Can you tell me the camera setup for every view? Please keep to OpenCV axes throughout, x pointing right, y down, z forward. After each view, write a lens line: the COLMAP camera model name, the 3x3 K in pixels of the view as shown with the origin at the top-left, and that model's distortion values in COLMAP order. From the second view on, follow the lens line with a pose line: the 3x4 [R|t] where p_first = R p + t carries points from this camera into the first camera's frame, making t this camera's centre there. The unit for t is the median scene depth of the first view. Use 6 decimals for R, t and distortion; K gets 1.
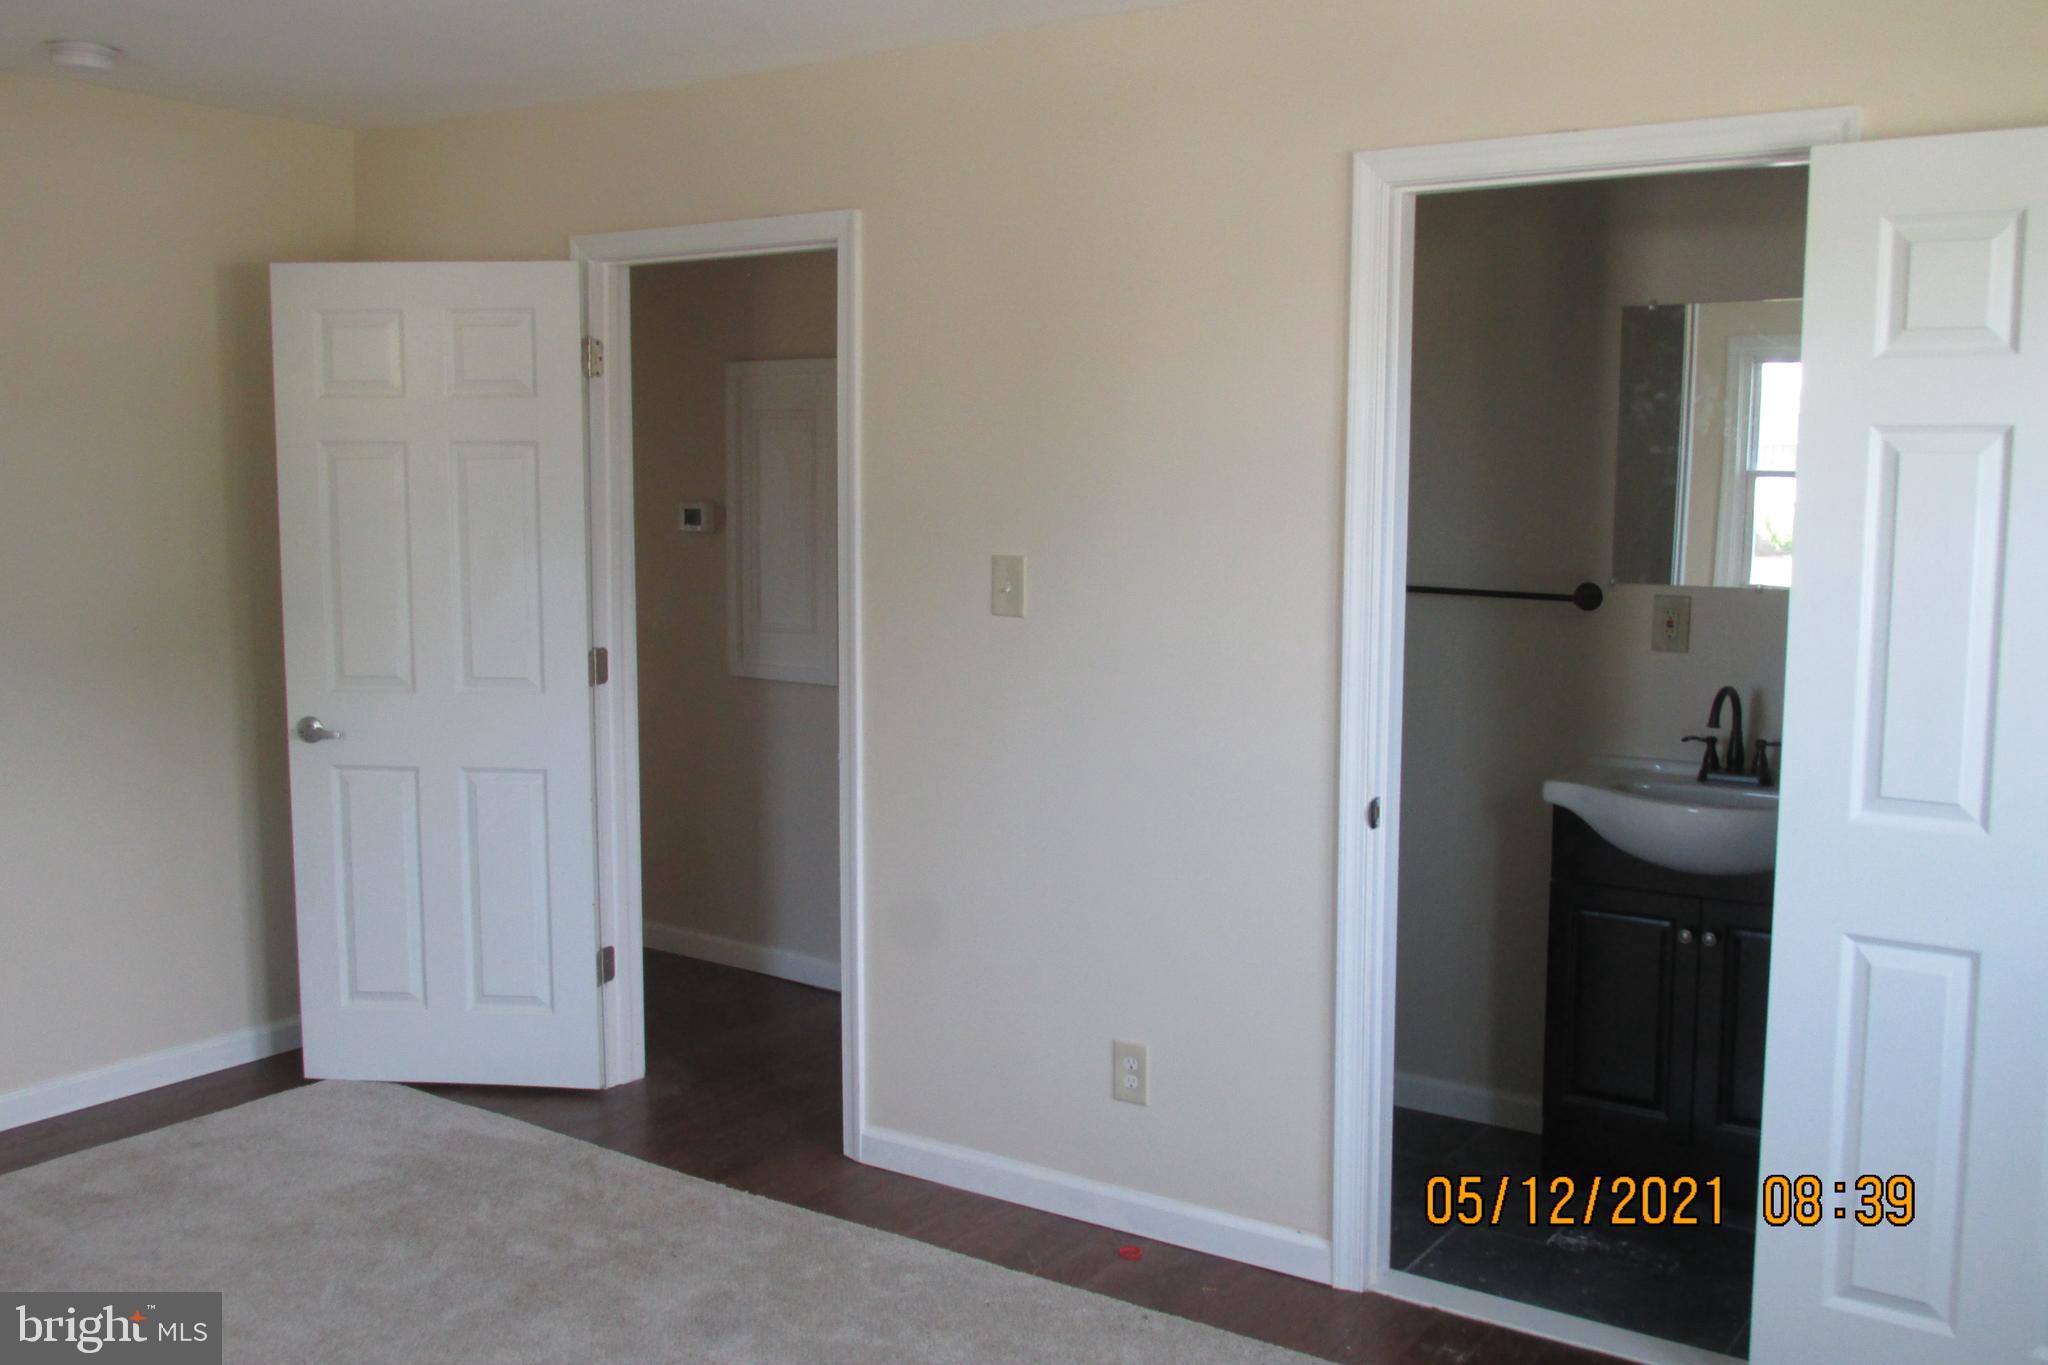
lens RADIAL K [[1825.8, 0, 1018.2], [0, 1825.8, 662.1], [0, 0, 1]] dist [-0.043828, 0.060651]
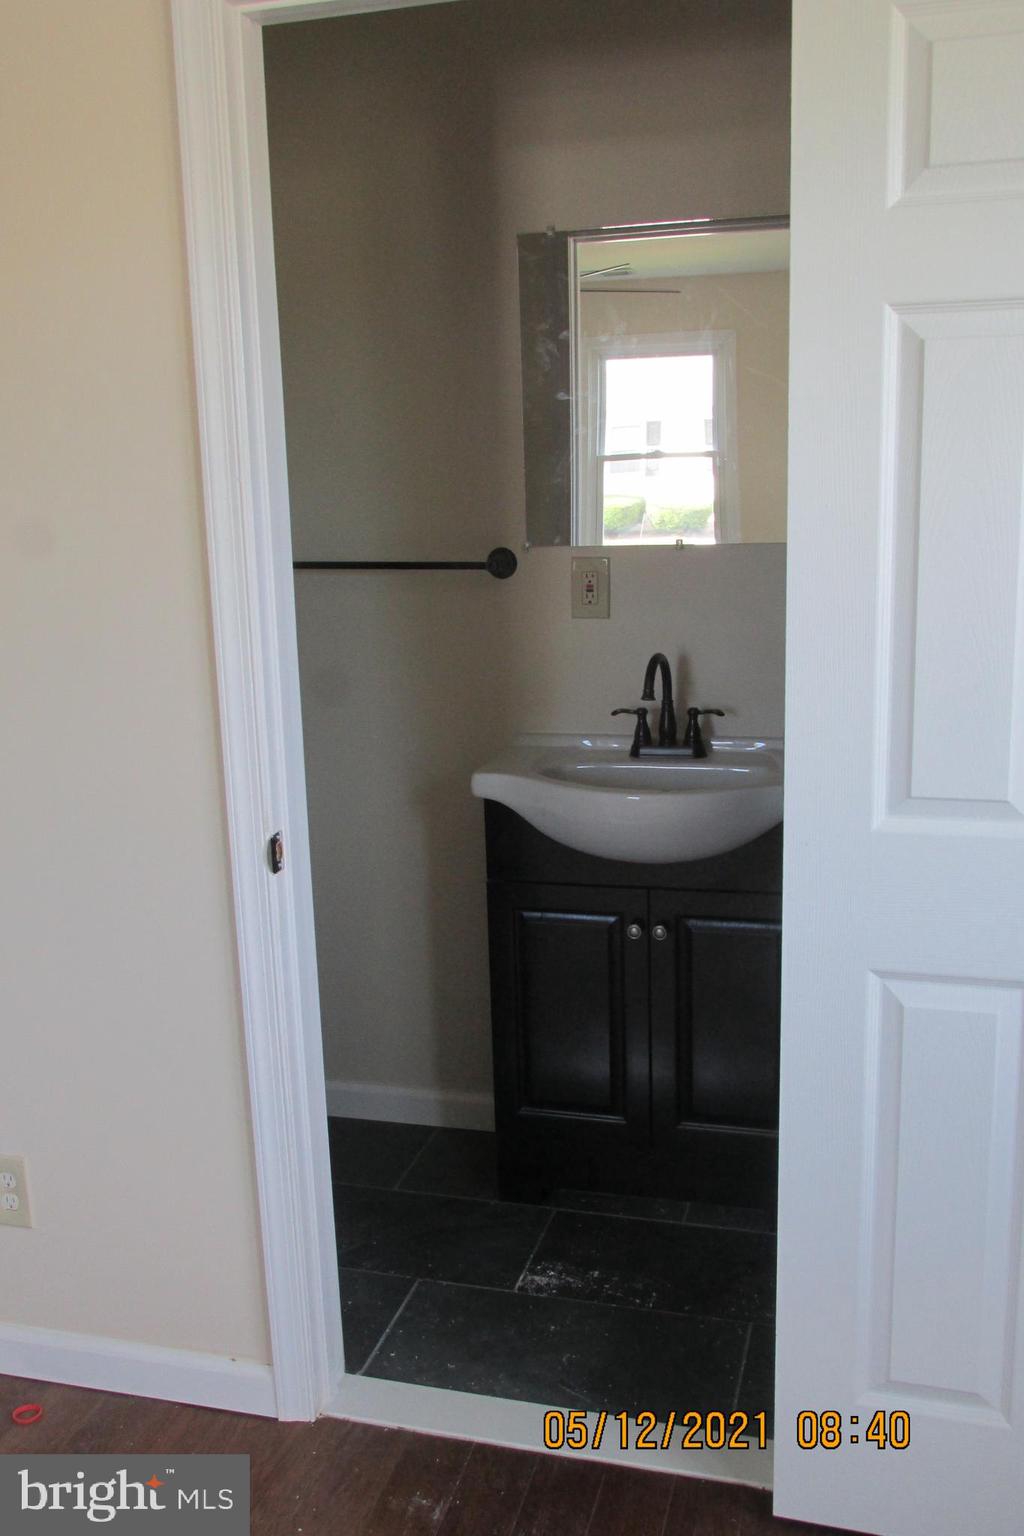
lens RADIAL K [[1369.3, 0, 512.0], [0, 1369.3, 768.0], [0, 0, 1]] dist [-0.043828, 0.060651]
pose [[0.941410, -0.098623, 0.322521, 0.096373], [0.066395, 0.991770, 0.109472, -0.009974], [-0.330663, -0.081644, 0.940211, 0.382489]]
